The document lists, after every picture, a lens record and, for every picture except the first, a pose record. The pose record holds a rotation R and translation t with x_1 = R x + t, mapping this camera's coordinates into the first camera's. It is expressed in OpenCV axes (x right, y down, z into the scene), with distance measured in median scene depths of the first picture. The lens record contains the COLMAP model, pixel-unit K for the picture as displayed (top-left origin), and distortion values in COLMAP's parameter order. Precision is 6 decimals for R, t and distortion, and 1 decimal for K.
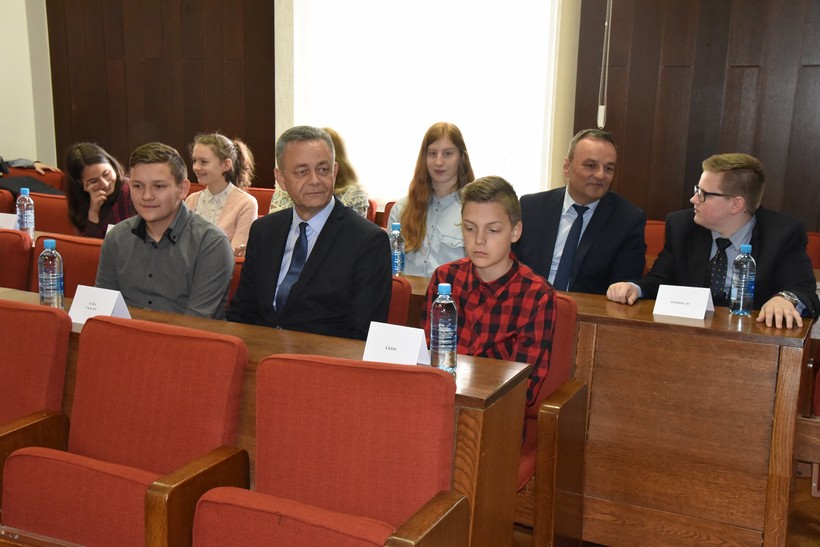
lens RADIAL K [[983.8, 0, 406.8], [0, 983.8, 269.6], [0, 0, 1]] dist [0.268690, 0.000000]
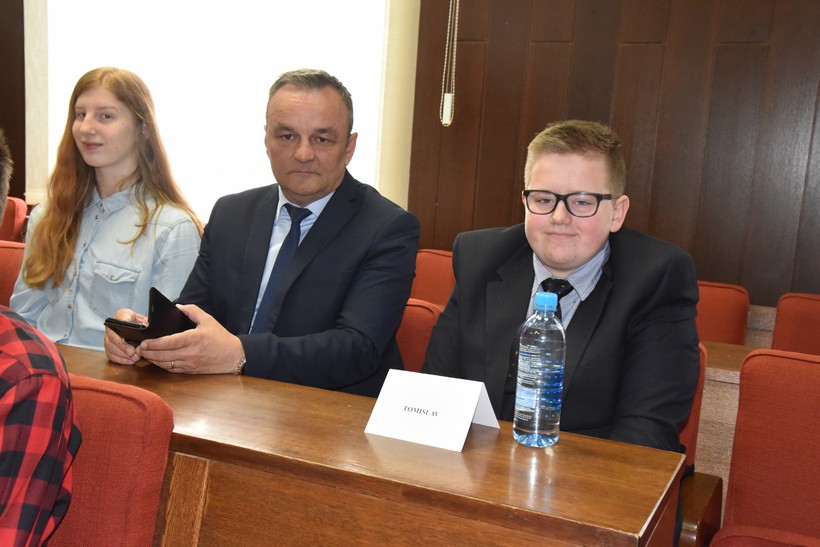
lens RADIAL K [[966.0, 0, 411.3], [0, 966.0, 274.9], [0, 0, 1]] dist [-0.021471, 0.000000]
pose [[0.998862, 0.037459, 0.029514, 0.201327], [-0.035760, 0.997784, -0.056114, -0.002326], [-0.031551, 0.054995, 0.997988, 0.451174]]
